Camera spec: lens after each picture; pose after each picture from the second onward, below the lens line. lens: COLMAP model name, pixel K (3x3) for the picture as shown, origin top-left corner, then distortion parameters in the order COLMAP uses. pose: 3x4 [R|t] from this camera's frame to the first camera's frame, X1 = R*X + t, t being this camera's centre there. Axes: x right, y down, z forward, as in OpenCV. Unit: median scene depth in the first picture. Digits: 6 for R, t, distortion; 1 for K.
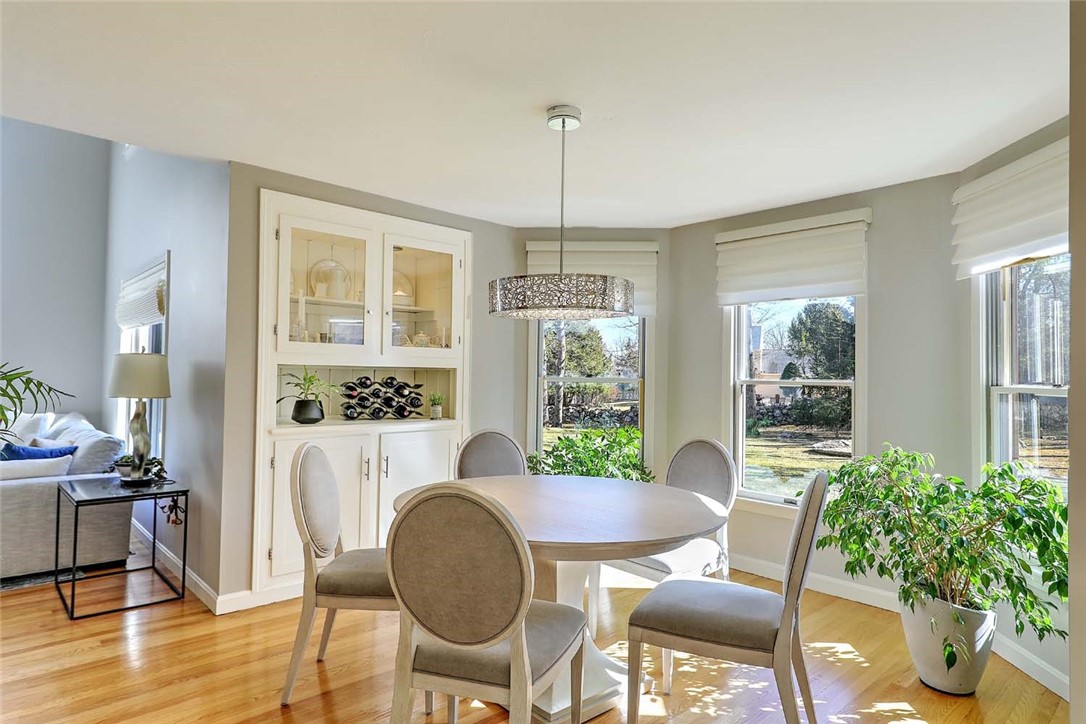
lens RADIAL K [[624.3, 0, 543.7], [0, 624.3, 361.1], [0, 0, 1]] dist [-0.001611, -0.000203]
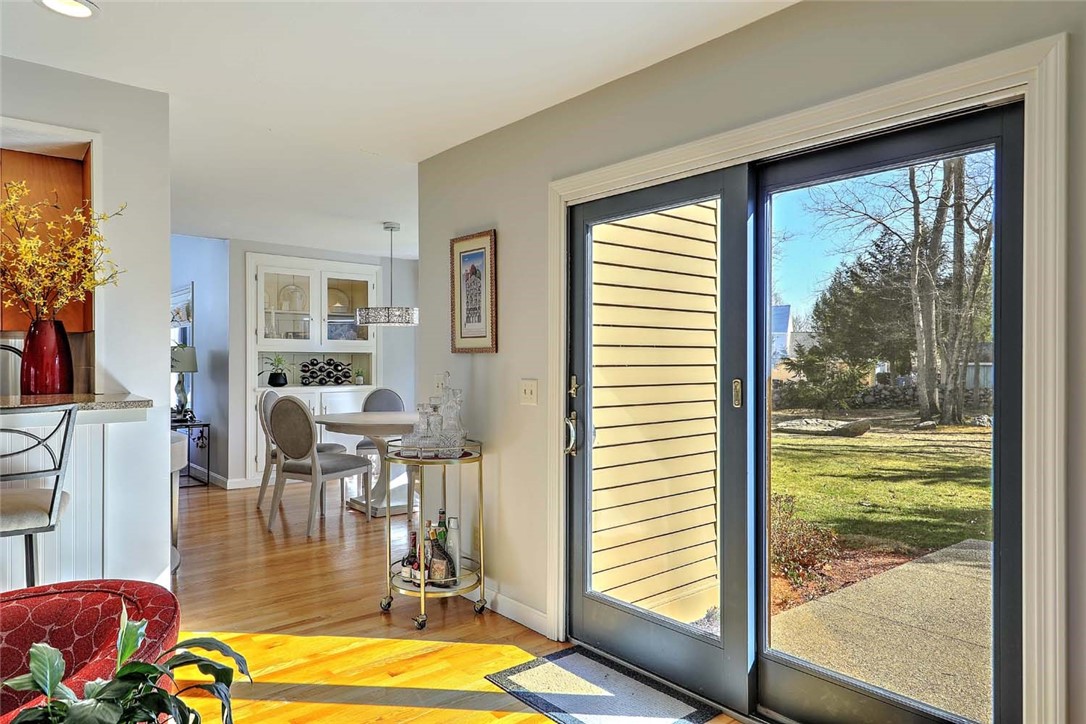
lens RADIAL K [[700.0, 0, 542.7], [0, 700.0, 362.3], [0, 0, 1]] dist [0.005876, -0.001326]
pose [[0.998756, -0.013009, -0.048147, 0.396279], [0.014002, 0.999695, 0.020346, 0.005785], [0.047868, -0.020995, 0.998633, -0.787818]]
